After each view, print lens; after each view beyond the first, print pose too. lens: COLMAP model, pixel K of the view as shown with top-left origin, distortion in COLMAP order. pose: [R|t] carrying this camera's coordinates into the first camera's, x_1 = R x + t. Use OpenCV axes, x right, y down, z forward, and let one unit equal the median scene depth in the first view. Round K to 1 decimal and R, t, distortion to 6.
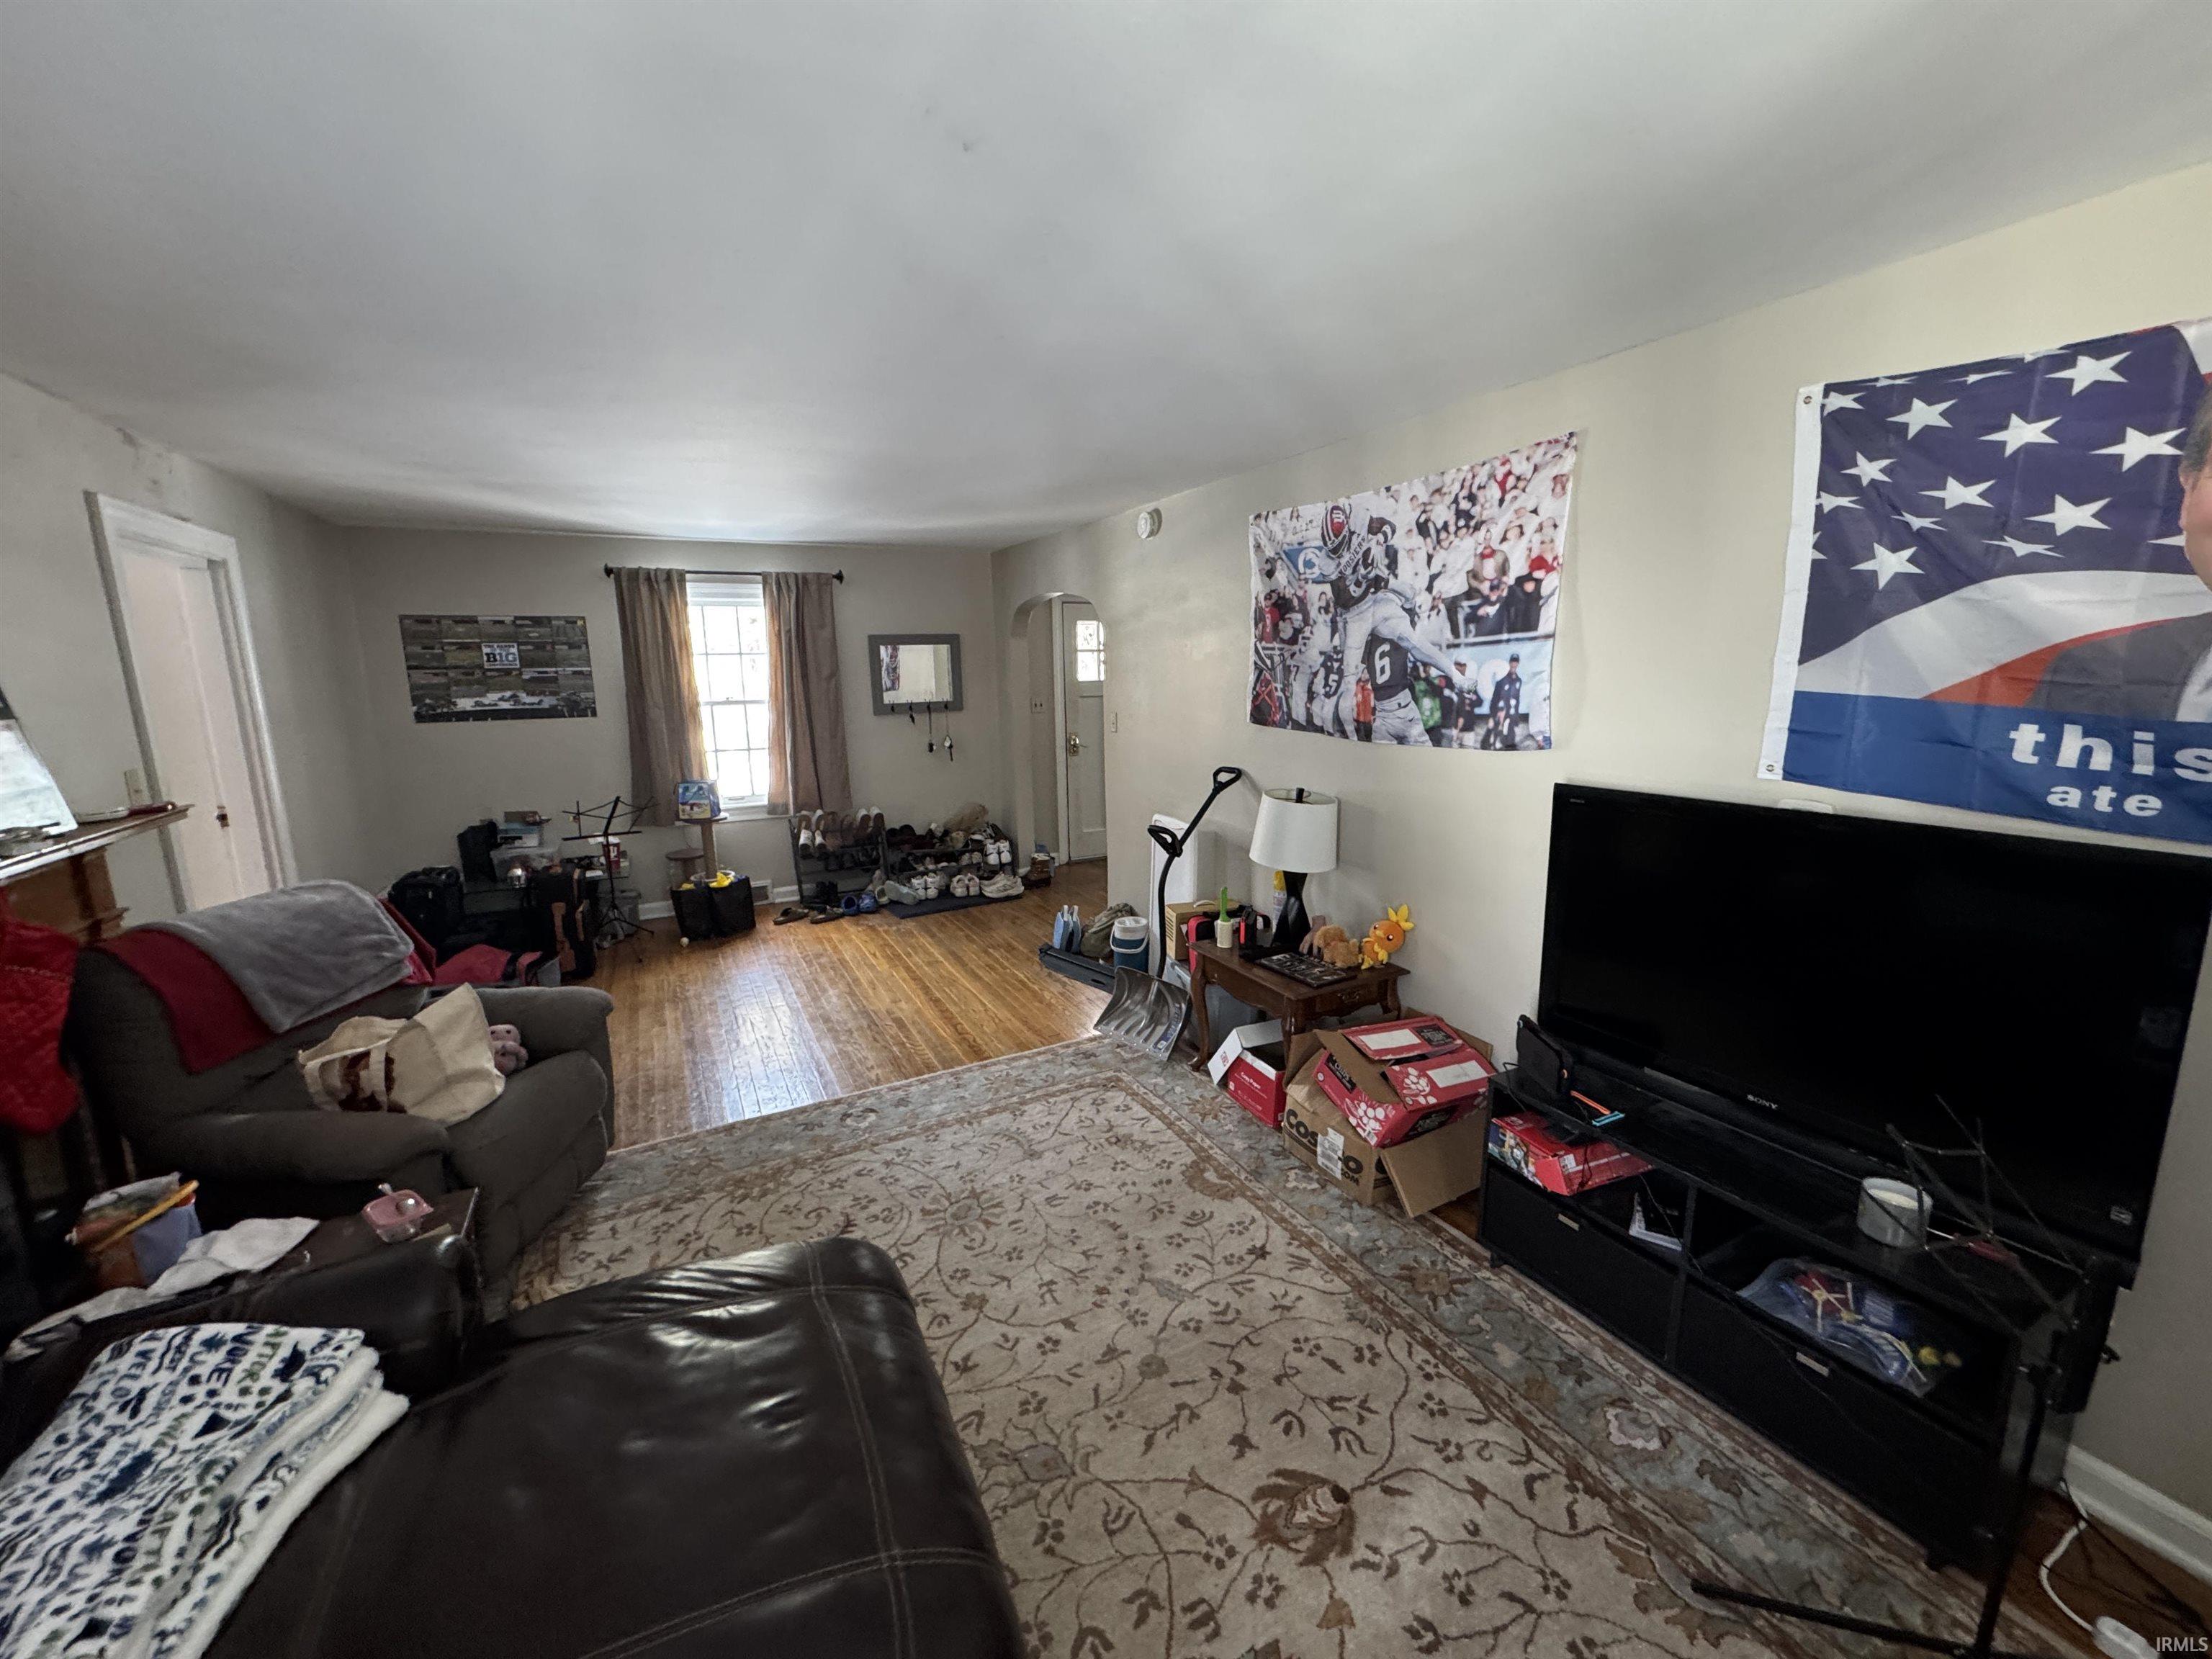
lens RADIAL K [[884.9, 0, 1105.4], [0, 884.9, 828.8], [0, 0, 1]] dist [-0.000547, -0.000299]
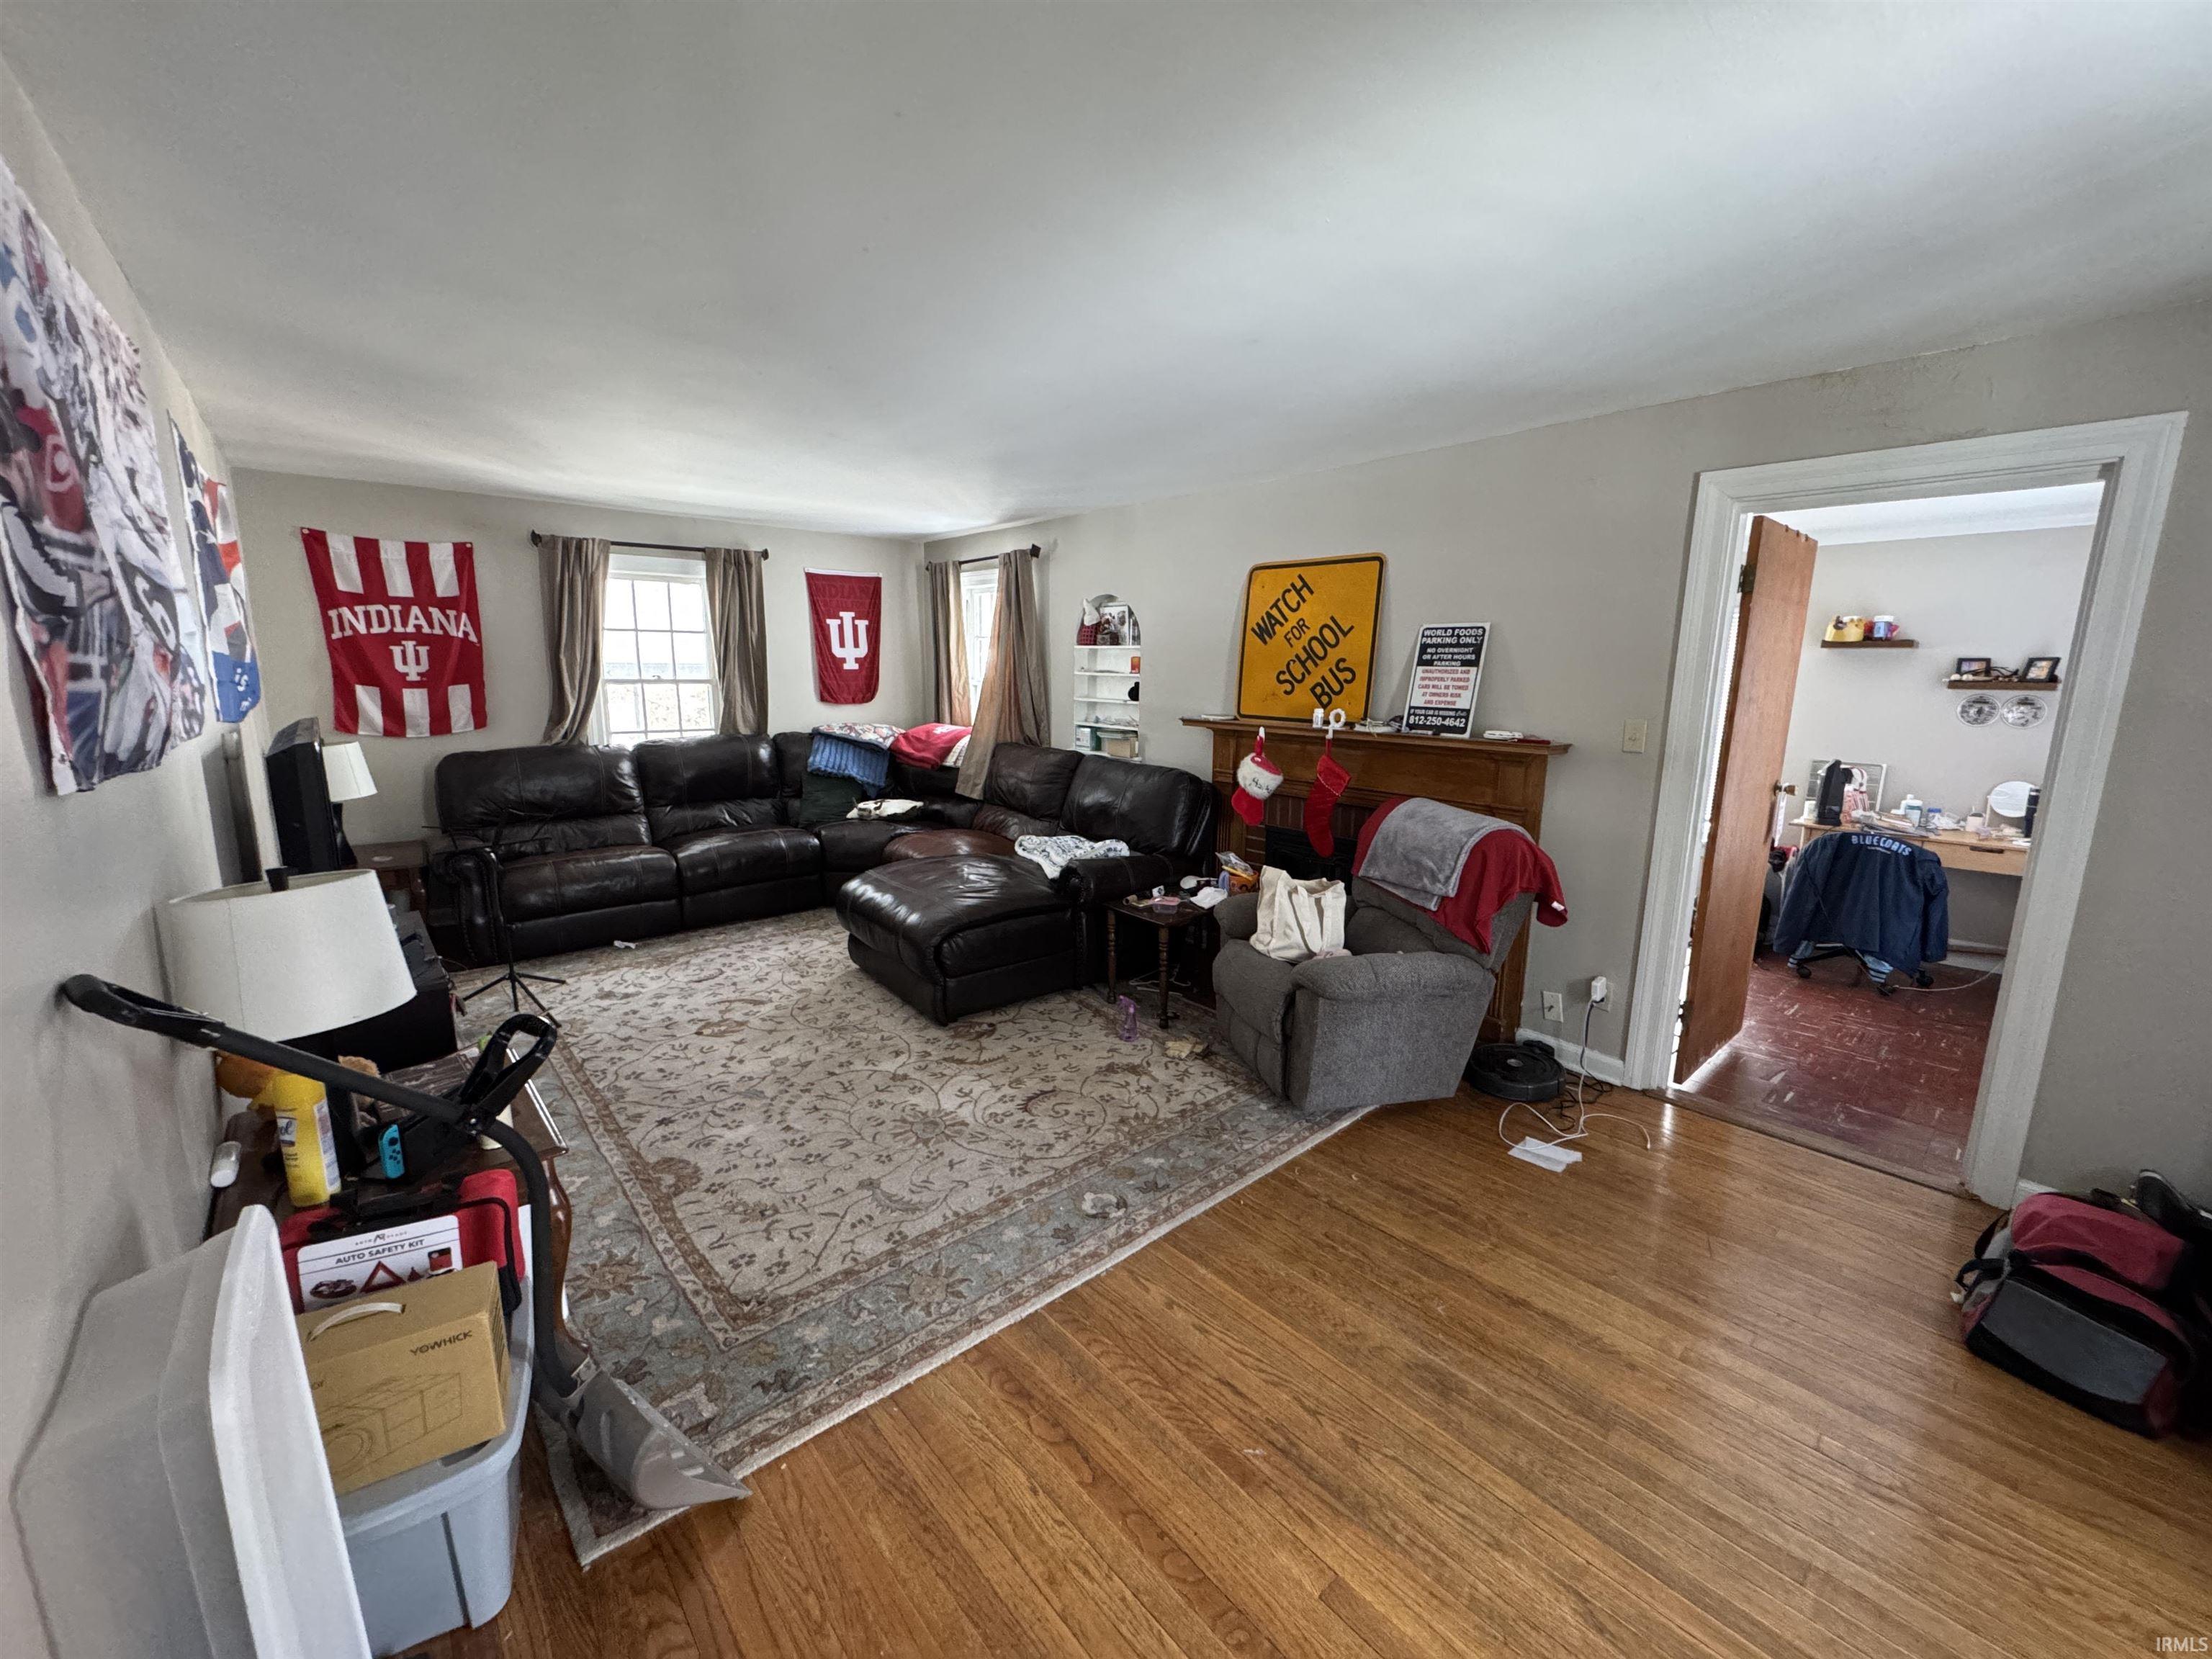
lens RADIAL K [[884.9, 0, 1108.5], [0, 884.9, 828.9], [0, 0, 1]] dist [-0.000547, -0.000299]
pose [[-0.971598, 0.049188, -0.231471, -0.132729], [-0.039373, 0.930921, 0.363091, -0.305489], [0.233341, 0.361892, -0.902544, 1.799347]]
